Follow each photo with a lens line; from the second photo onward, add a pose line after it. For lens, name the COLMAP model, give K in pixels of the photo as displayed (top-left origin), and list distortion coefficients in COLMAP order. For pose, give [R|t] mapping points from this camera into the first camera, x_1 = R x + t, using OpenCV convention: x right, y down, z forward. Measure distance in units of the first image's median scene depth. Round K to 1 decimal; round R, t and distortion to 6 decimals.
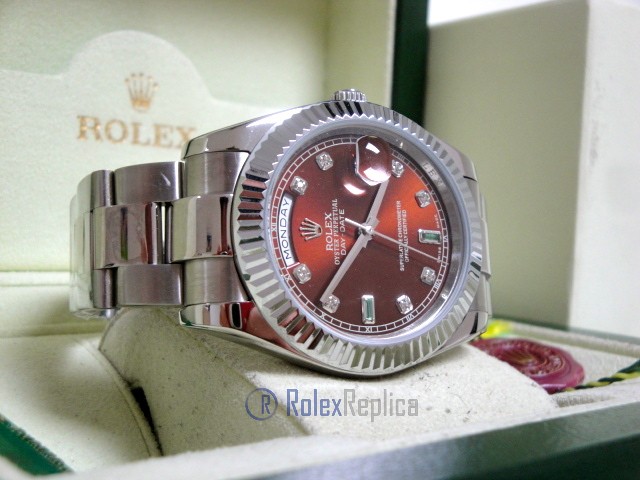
lens RADIAL K [[852.3, 0, 325.0], [0, 852.3, 252.9], [0, 0, 1]] dist [0.027236, 0.000000]
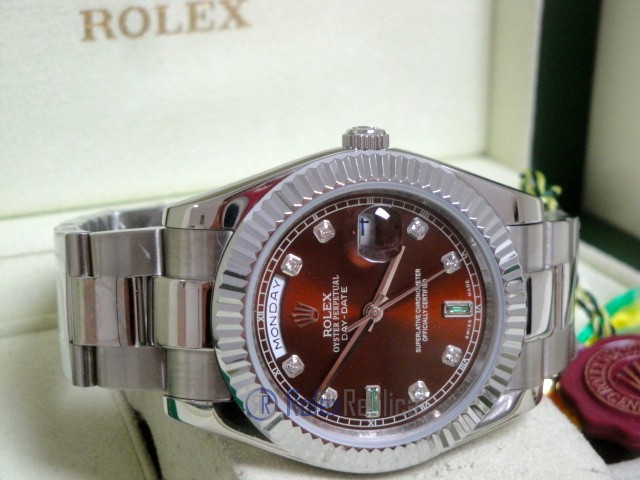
lens RADIAL K [[1693.4, 0, 326.1], [0, 1693.4, 234.6], [0, 0, 1]] dist [0.300261, 0.000000]
pose [[0.975978, 0.047659, -0.212593, 0.351495], [0.015528, 0.958083, 0.286070, -0.572491], [0.217316, -0.282499, 0.934328, -0.570563]]
